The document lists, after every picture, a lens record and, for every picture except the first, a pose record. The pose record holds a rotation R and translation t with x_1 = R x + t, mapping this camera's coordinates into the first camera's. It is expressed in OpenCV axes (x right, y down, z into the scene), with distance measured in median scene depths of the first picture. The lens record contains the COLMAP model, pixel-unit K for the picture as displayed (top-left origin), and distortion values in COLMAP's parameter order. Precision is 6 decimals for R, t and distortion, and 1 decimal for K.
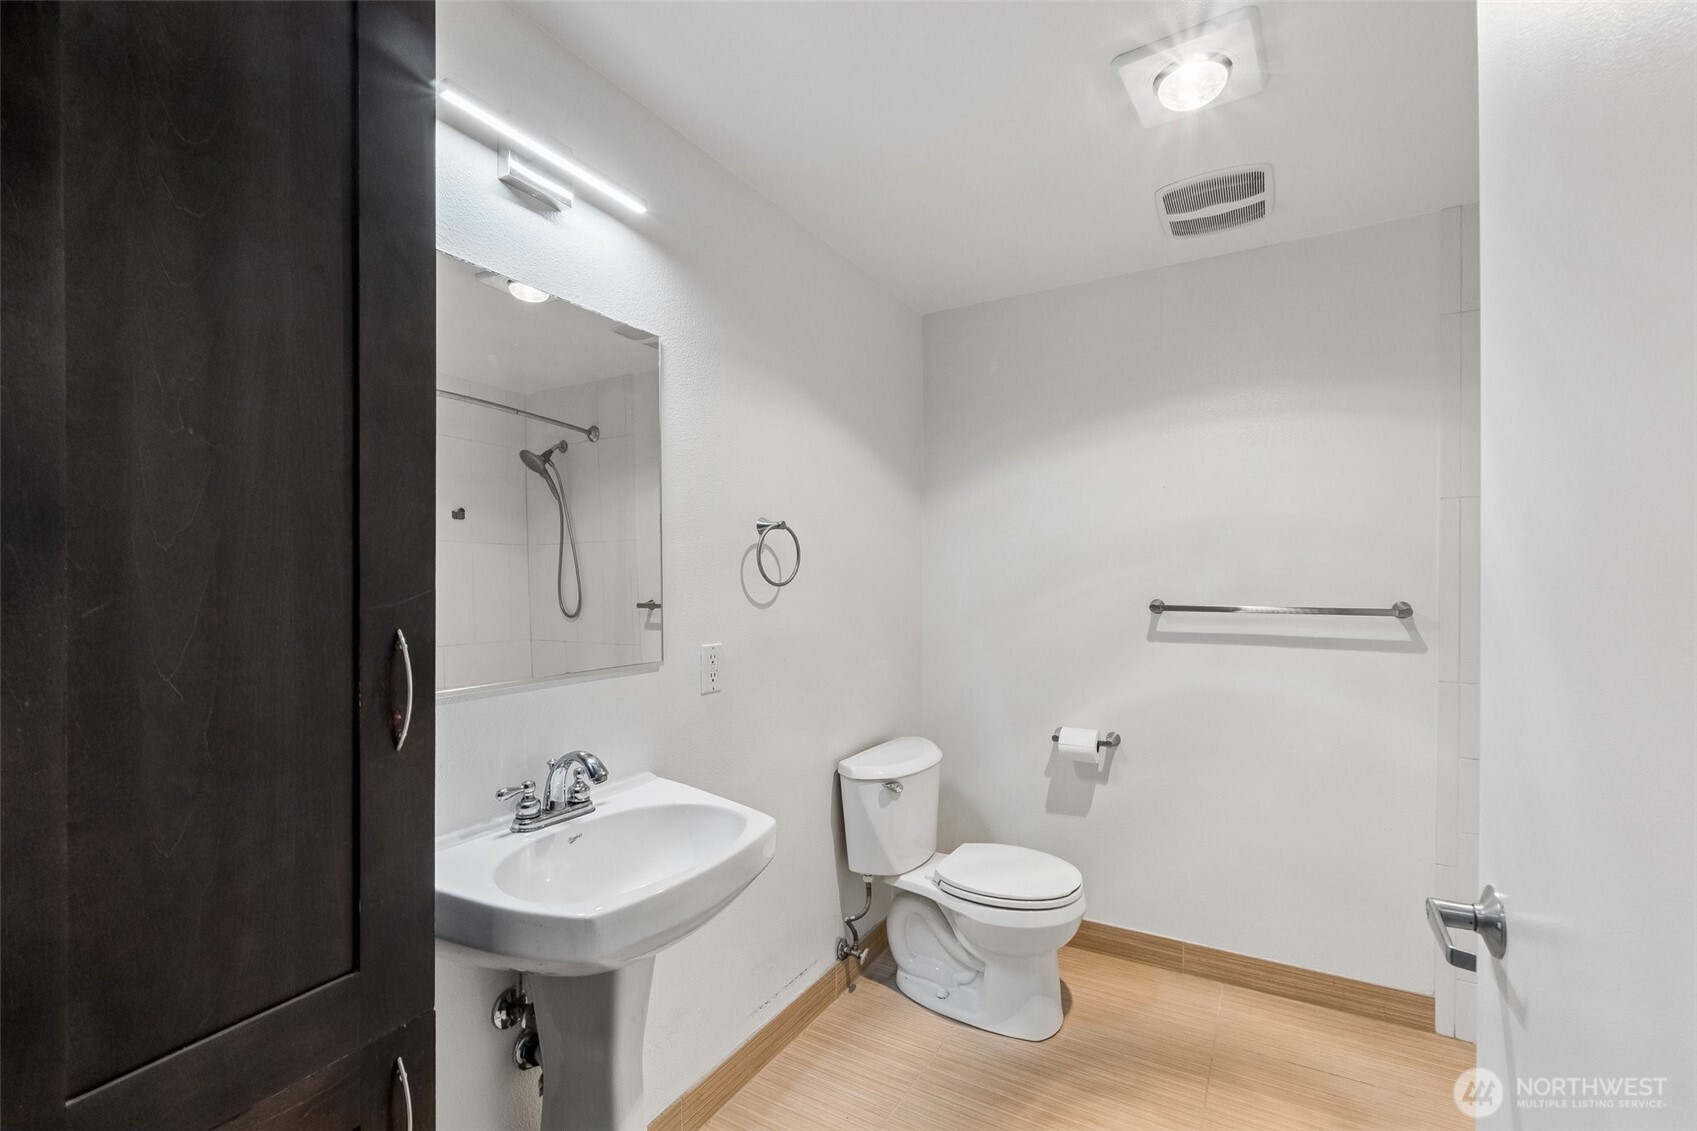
lens RADIAL K [[711.7, 0, 857.7], [0, 711.7, 576.5], [0, 0, 1]] dist [-0.007779, -0.000368]
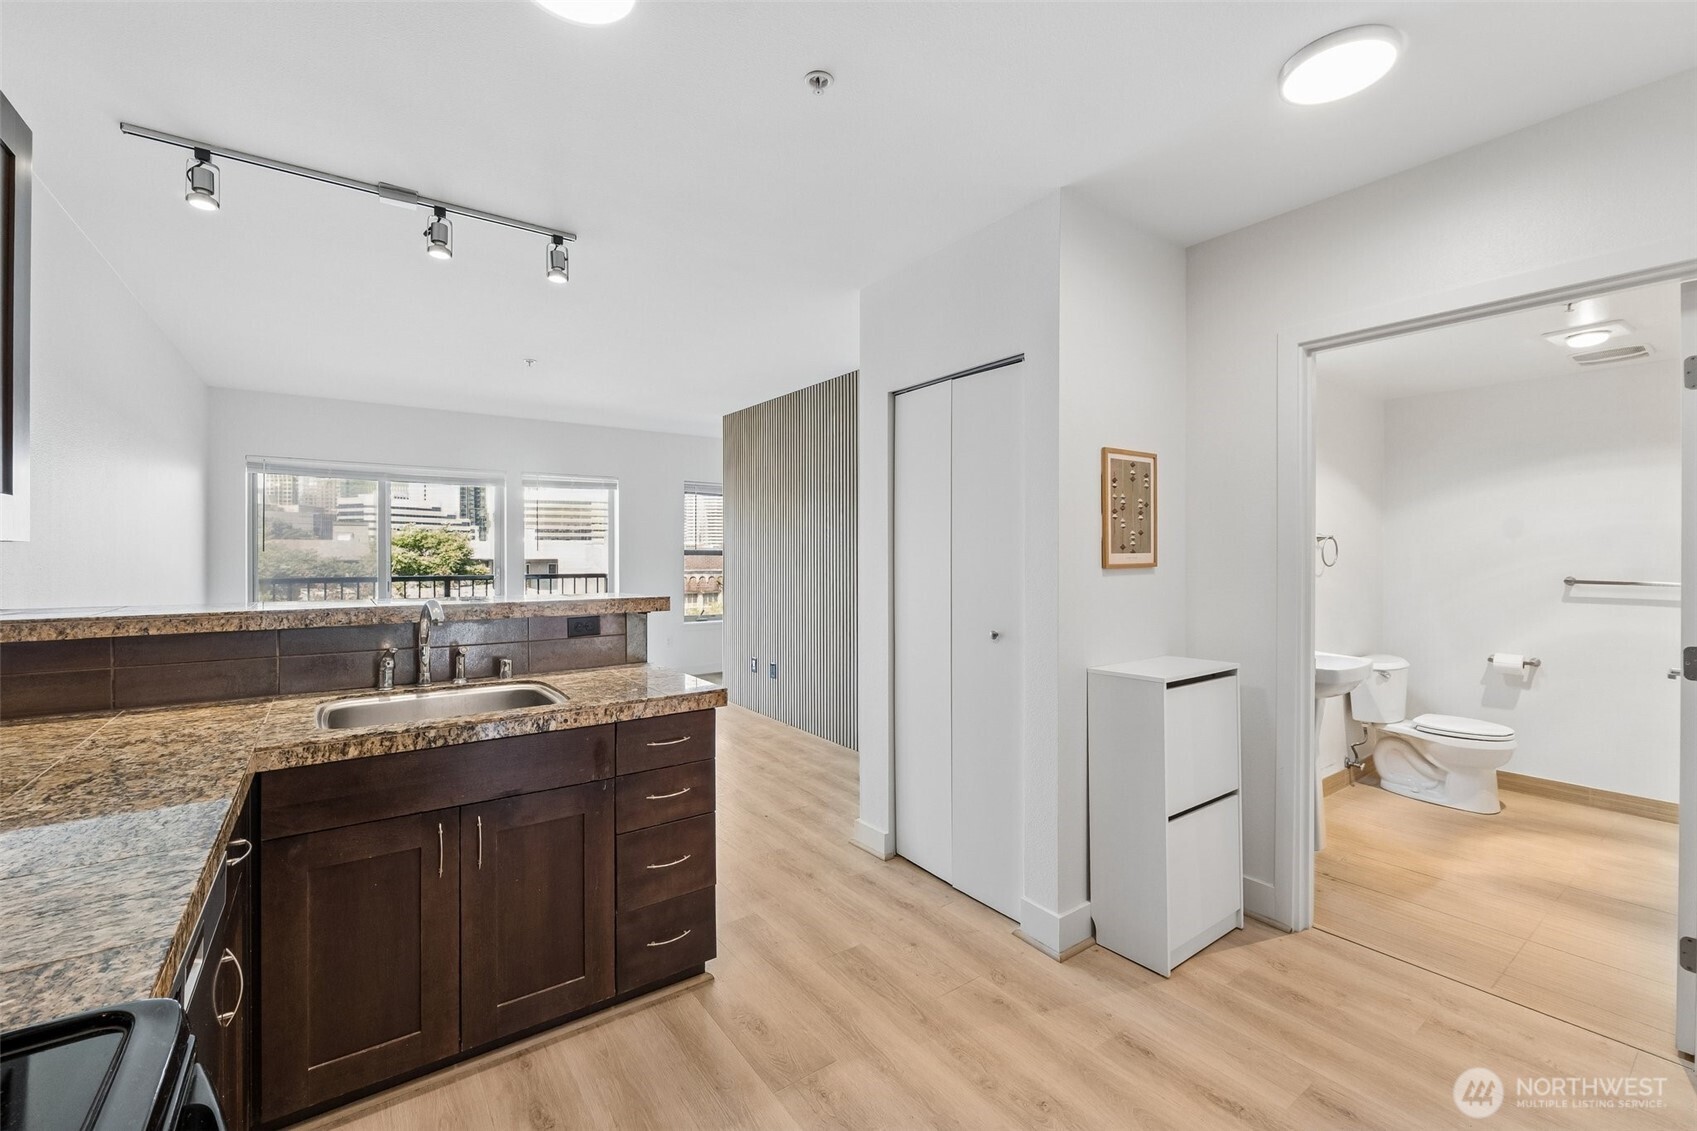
lens RADIAL K [[711.7, 0, 849.4], [0, 711.7, 548.4], [0, 0, 1]] dist [-0.007779, -0.000368]
pose [[0.917541, 0.002649, -0.397632, -0.477168], [-0.002439, 0.999996, 0.001034, -0.032515], [0.397633, 0.000021, 0.917545, -1.204270]]
